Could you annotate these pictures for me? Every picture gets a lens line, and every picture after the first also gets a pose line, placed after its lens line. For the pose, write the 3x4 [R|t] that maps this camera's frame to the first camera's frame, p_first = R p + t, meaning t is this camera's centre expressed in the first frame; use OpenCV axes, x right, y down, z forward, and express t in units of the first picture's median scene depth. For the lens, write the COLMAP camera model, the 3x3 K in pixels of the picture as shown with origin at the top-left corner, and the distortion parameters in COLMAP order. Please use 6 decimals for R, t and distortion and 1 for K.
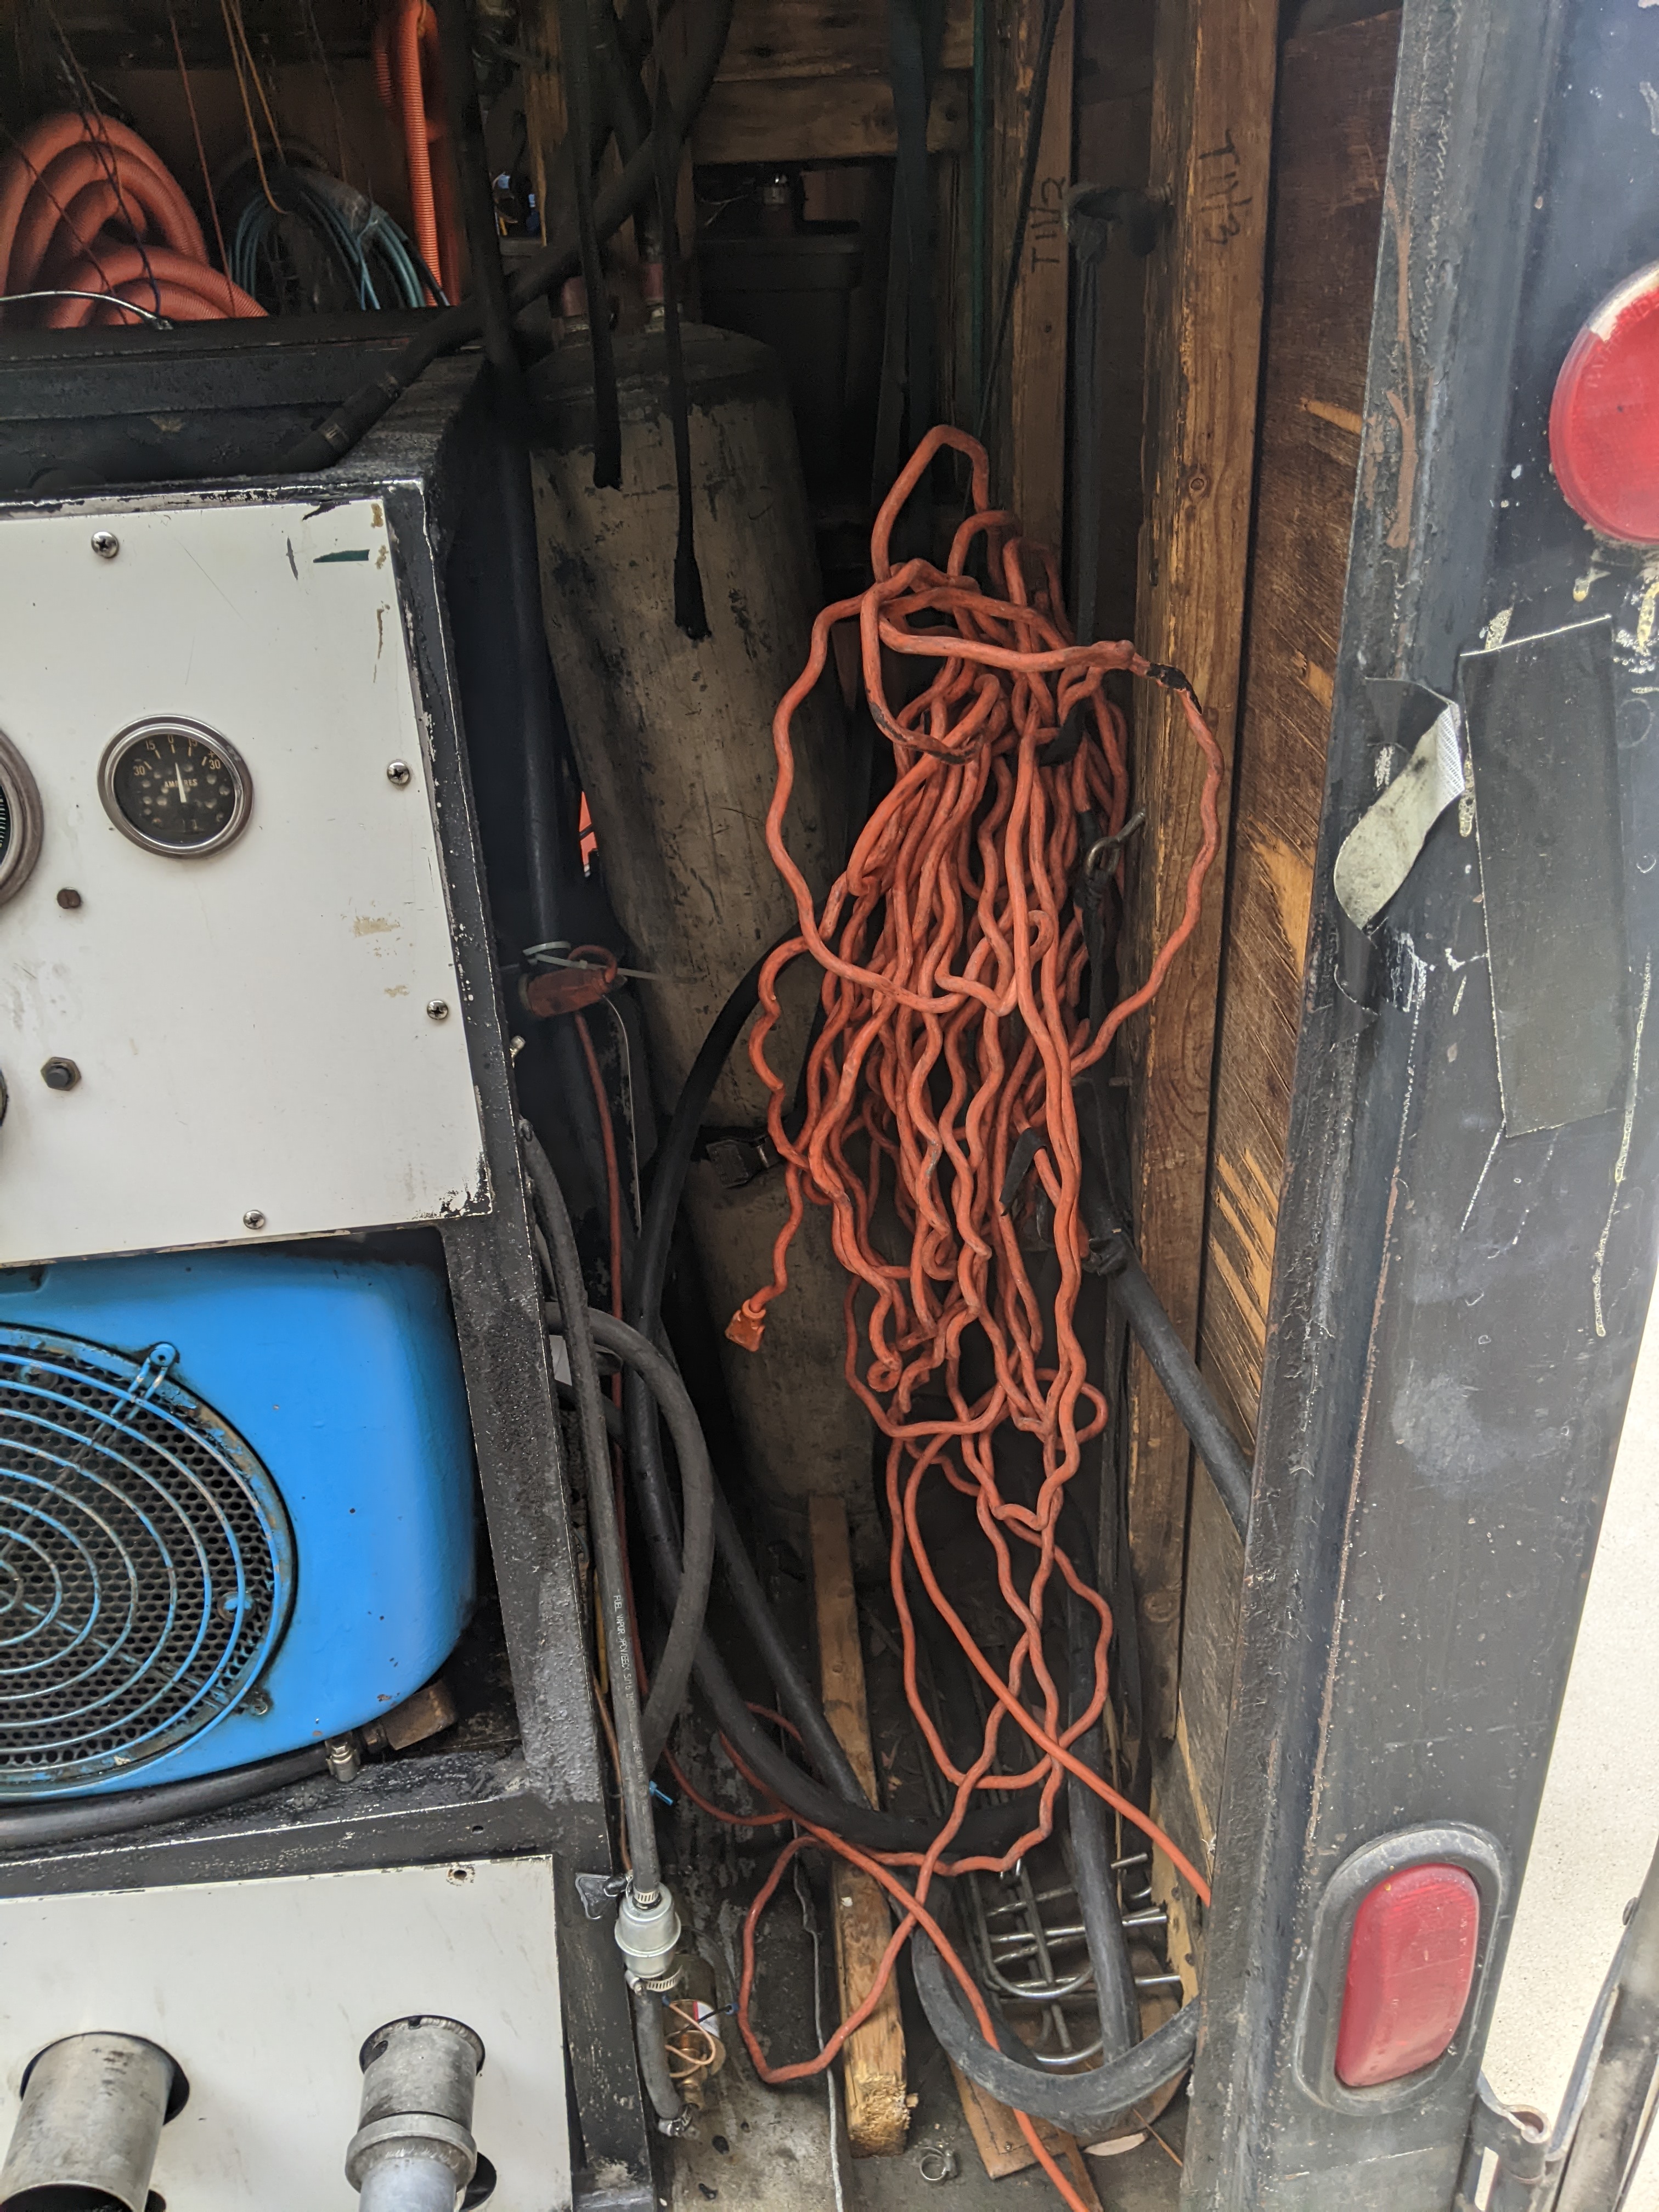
lens RADIAL K [[1792.3, 0, 823.4], [0, 1792.3, 1130.0], [0, 0, 1]] dist [0.055989, -0.103927]
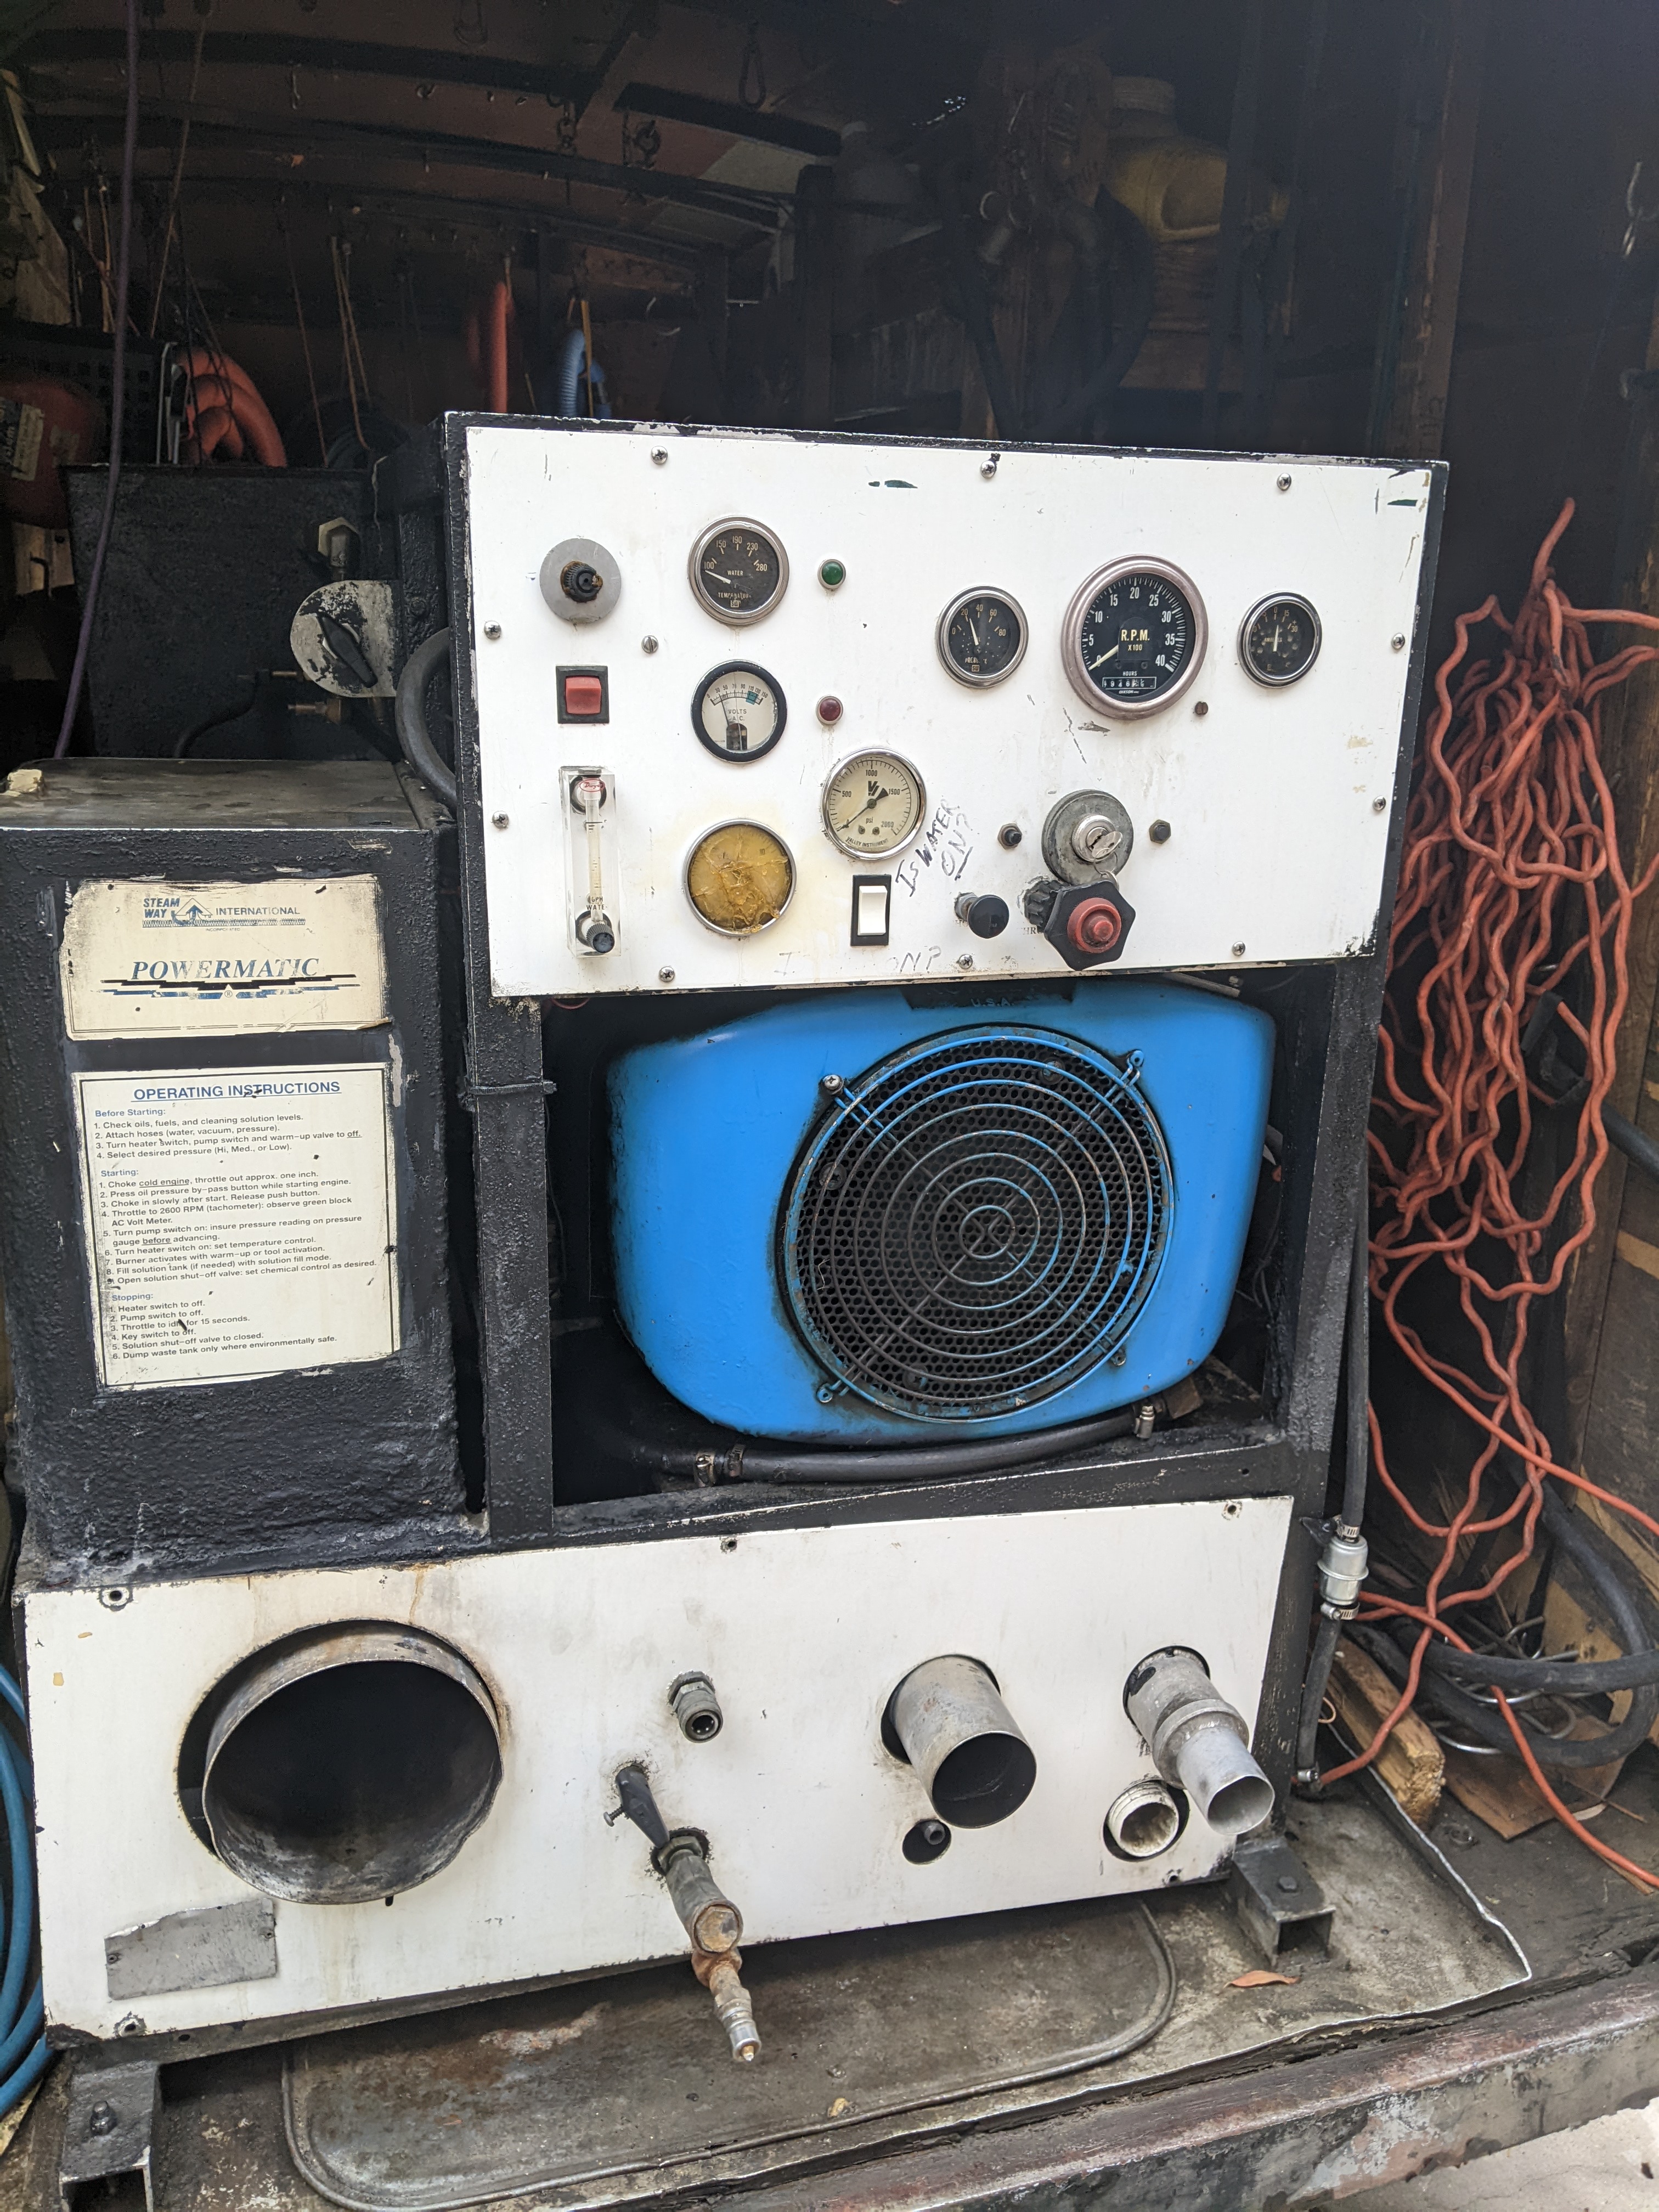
lens RADIAL K [[1792.3, 0, 810.5], [0, 1792.3, 1097.2], [0, 0, 1]] dist [0.055989, -0.103927]
pose [[0.986030, 0.015407, 0.165856, -0.741336], [0.014140, 0.984378, -0.175502, 0.347308], [-0.165969, 0.175395, 0.970408, -0.289790]]
